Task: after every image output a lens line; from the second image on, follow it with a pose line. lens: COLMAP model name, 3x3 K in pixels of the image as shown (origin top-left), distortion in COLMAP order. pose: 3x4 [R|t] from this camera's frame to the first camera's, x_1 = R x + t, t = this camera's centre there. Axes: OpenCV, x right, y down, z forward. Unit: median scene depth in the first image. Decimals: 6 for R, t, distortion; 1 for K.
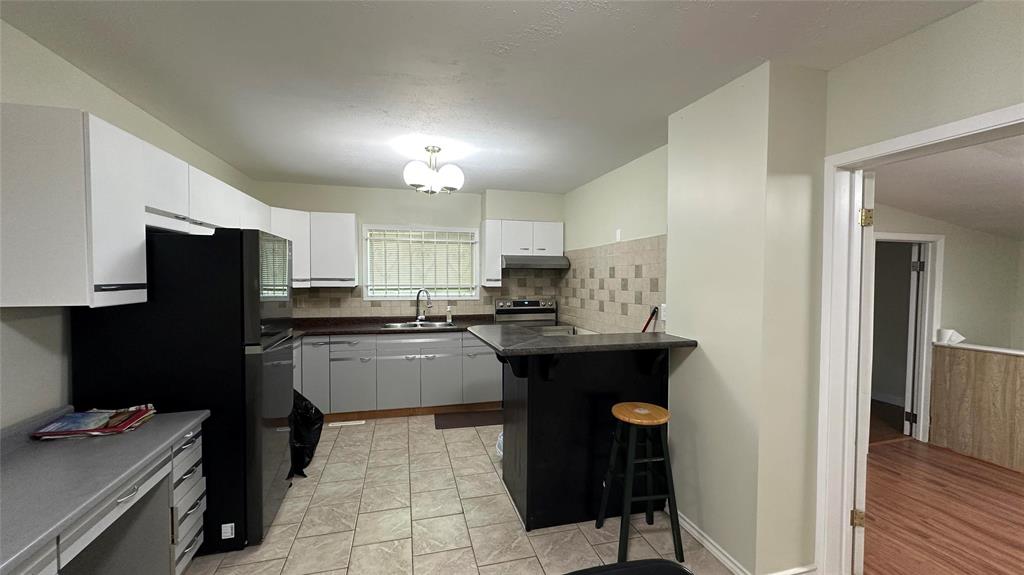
lens RADIAL K [[405.7, 0, 512.0], [0, 405.7, 287.5], [0, 0, 1]] dist [-0.002877, -0.000076]
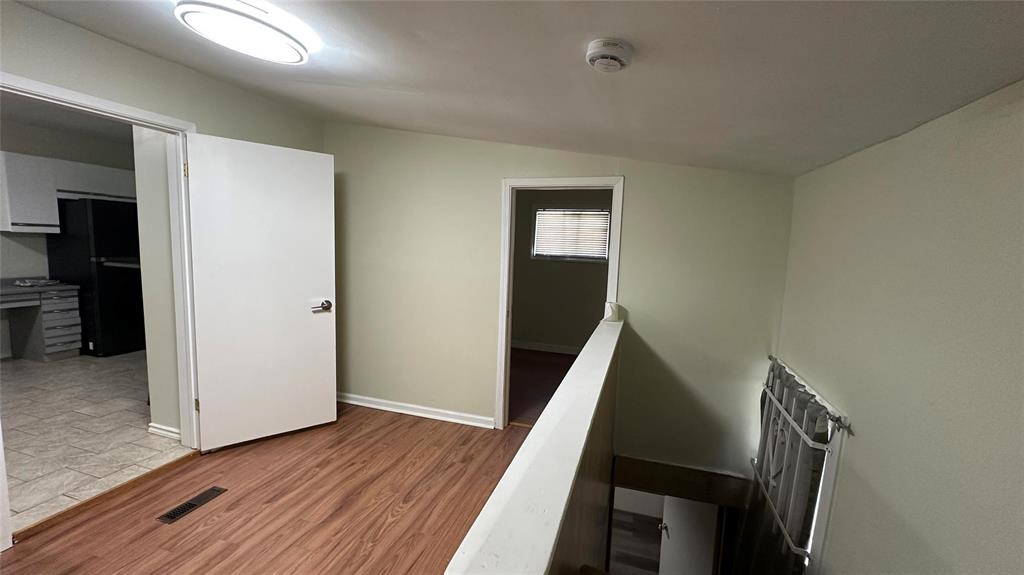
lens RADIAL K [[409.9, 0, 512.0], [0, 409.9, 287.5], [0, 0, 1]] dist [0.000264, -0.000003]
pose [[0.836326, 0.081008, -0.542214, 0.997409], [-0.045539, 0.995870, 0.078545, 0.017742], [0.546338, -0.040998, 0.836561, 0.193623]]
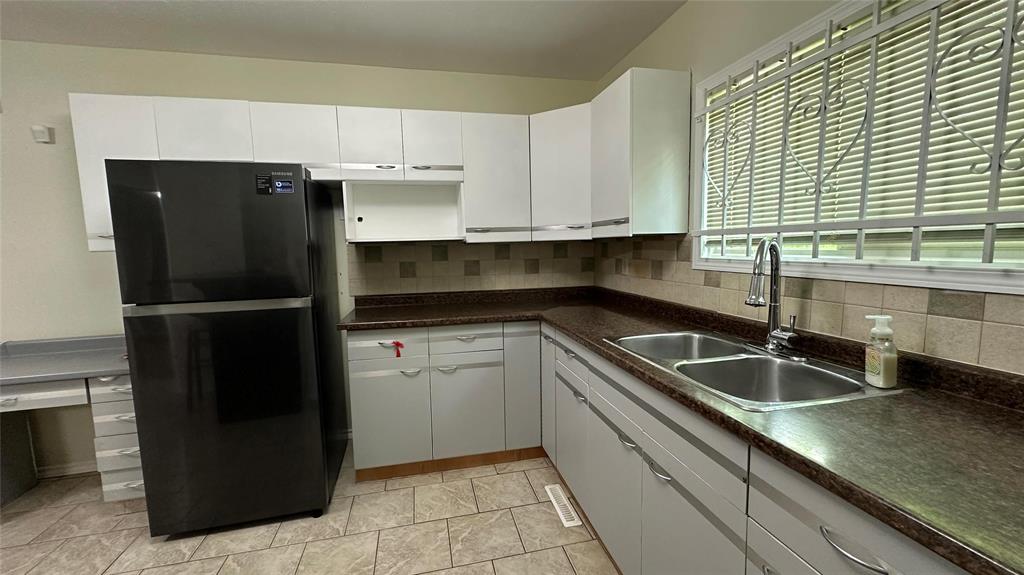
lens RADIAL K [[409.9, 0, 512.0], [0, 409.9, 287.5], [0, 0, 1]] dist [0.000264, -0.000003]
pose [[-0.033507, 0.097644, -0.994657, 0.071927], [-0.003788, 0.995196, 0.097824, 0.010301], [0.999431, 0.007045, -0.032976, 0.816381]]
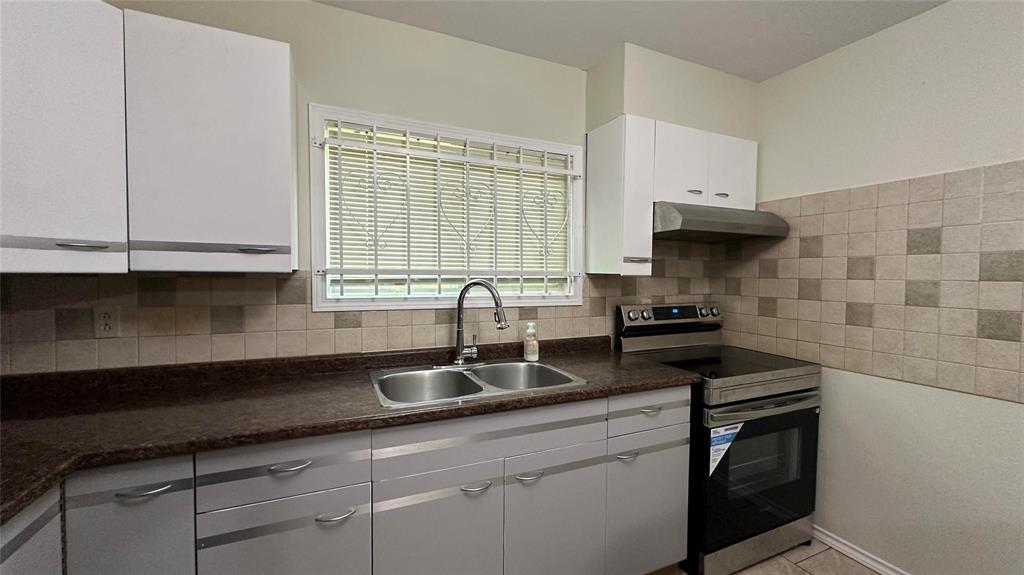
lens RADIAL K [[405.7, 0, 512.0], [0, 405.7, 287.5], [0, 0, 1]] dist [-0.002877, -0.000076]
pose [[0.987005, -0.000831, 0.160686, -0.244849], [-0.000618, 0.999960, 0.008967, 0.006841], [-0.160687, -0.008950, 0.986965, 0.601775]]
